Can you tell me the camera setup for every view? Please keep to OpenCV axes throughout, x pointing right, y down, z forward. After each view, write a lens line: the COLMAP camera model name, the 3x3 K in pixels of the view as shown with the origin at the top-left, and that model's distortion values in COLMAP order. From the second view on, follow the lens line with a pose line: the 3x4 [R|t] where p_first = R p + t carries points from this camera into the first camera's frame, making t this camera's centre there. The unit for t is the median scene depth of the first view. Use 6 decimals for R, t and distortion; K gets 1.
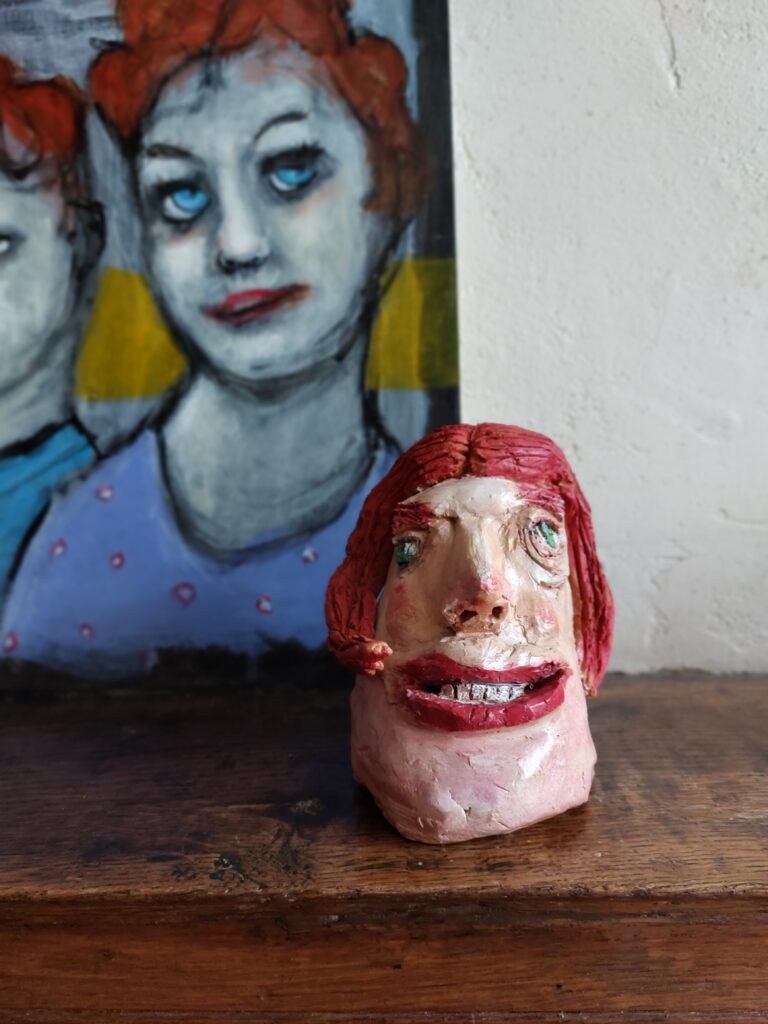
lens RADIAL K [[747.3, 0, 384.3], [0, 747.3, 513.1], [0, 0, 1]] dist [-0.000778, -0.016637]
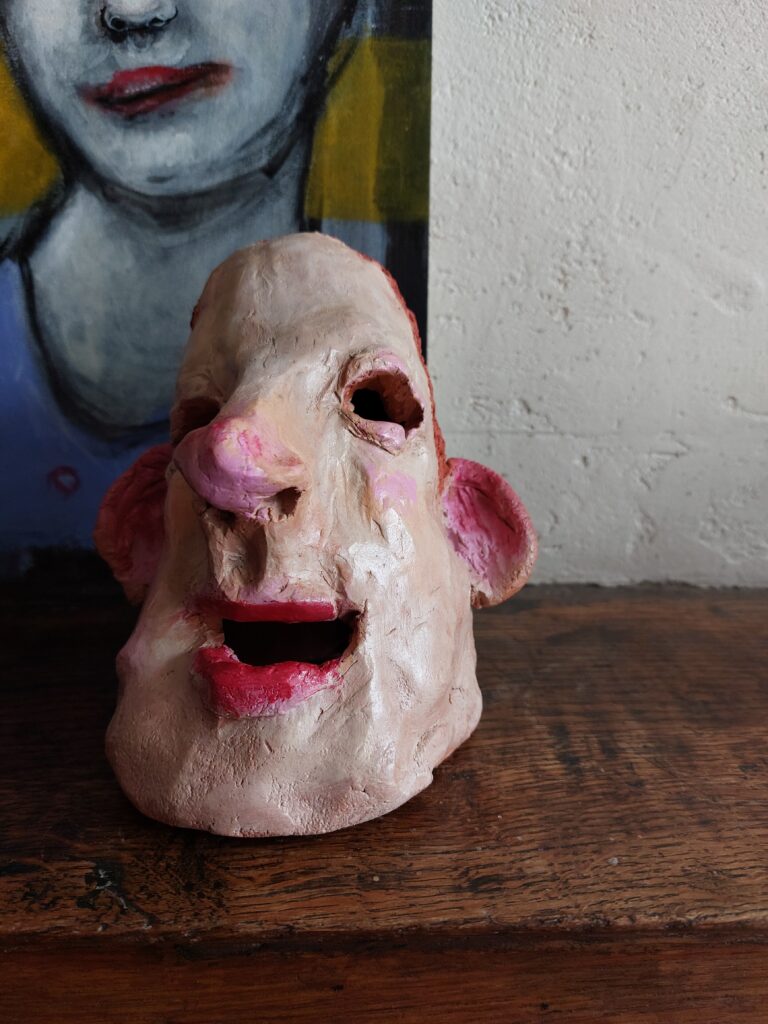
lens RADIAL K [[747.3, 0, 382.9], [0, 747.3, 513.0], [0, 0, 1]] dist [-0.000778, -0.016637]
pose [[0.994847, 0.021688, 0.099036, -0.014871], [-0.037950, 0.985494, 0.165412, -0.000125], [-0.094012, -0.168318, 0.981239, 0.206228]]
